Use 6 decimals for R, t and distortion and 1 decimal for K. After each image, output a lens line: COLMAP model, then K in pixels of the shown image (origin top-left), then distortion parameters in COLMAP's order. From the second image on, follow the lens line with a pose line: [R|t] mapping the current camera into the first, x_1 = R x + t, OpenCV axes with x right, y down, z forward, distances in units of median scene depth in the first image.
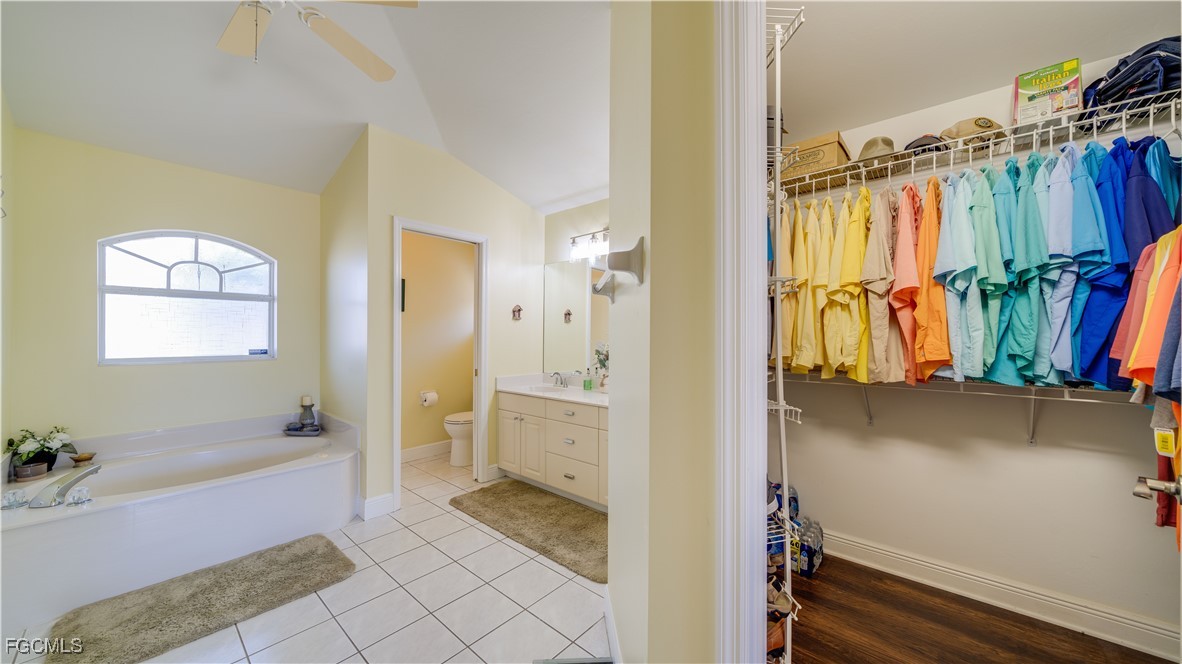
lens RADIAL K [[403.3, 0, 590.8], [0, 403.3, 331.6], [0, 0, 1]] dist [-0.006898, 0.000281]
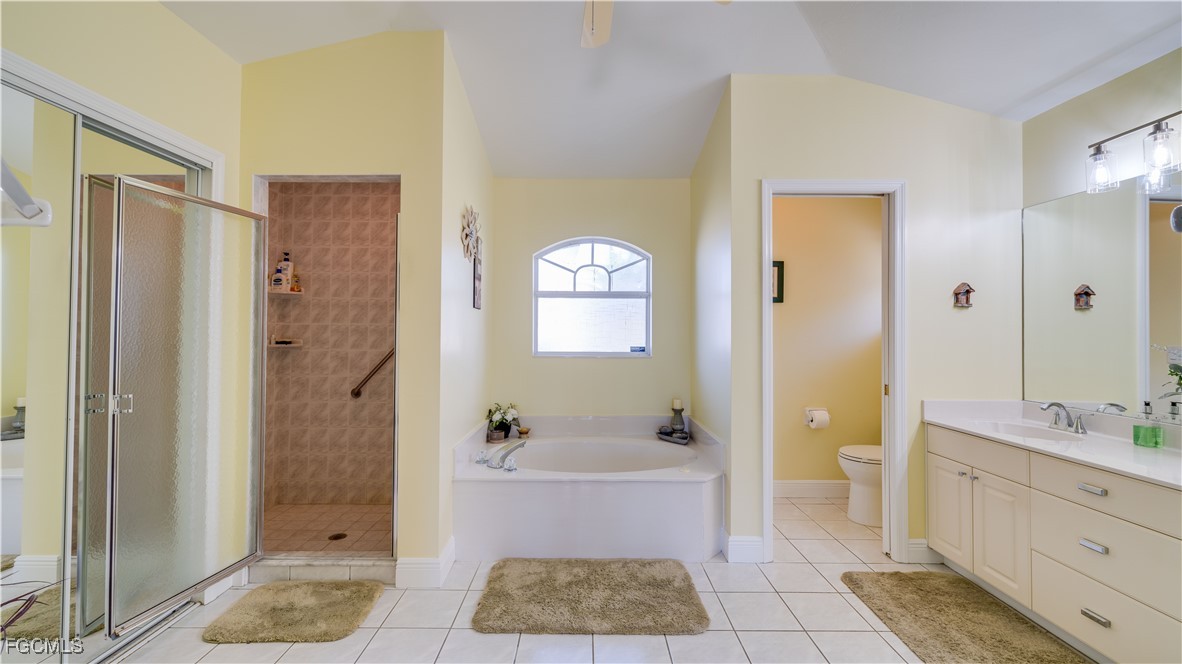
lens RADIAL K [[481.3, 0, 582.9], [0, 481.3, 323.0], [0, 0, 1]] dist [-0.004274, 0.000654]
pose [[0.652607, -0.012803, -0.757588, -0.013507], [0.003766, 0.999900, -0.013653, 0.001435], [0.757687, 0.006057, 0.652590, 0.127864]]
